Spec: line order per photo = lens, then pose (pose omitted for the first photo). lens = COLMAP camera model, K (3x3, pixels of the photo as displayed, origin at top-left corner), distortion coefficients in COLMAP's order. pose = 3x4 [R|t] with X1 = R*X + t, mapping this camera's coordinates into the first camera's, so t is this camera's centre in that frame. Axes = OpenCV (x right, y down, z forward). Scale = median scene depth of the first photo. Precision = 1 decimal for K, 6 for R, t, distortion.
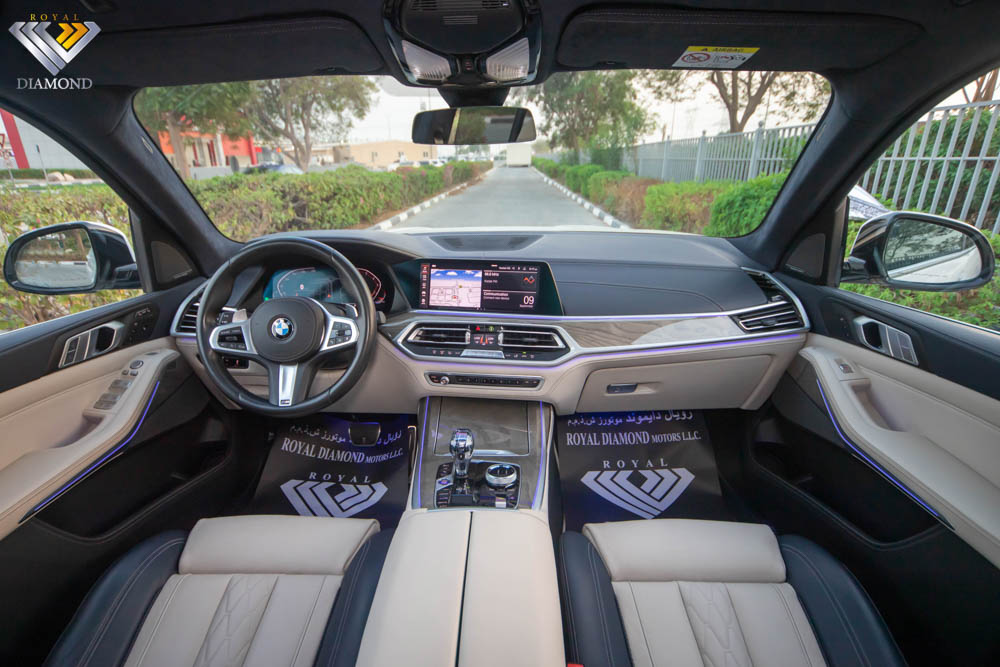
lens RADIAL K [[493.3, 0, 500.0], [0, 493.3, 333.5], [0, 0, 1]] dist [-0.002750, 0.000172]
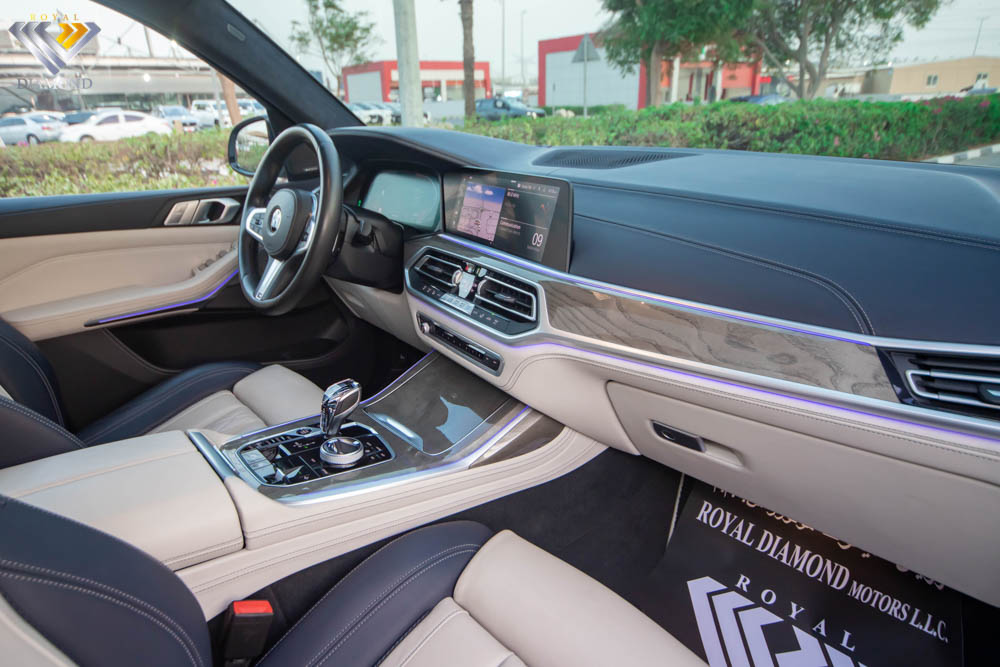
lens RADIAL K [[609.2, 0, 500.0], [0, 609.2, 333.5], [0, 0, 1]] dist [0.006943, 0.003172]
pose [[0.671963, 0.250898, -0.696790, 0.620376], [-0.226682, 0.965387, 0.129008, -0.043136], [0.705040, 0.071261, 0.705578, 0.431930]]
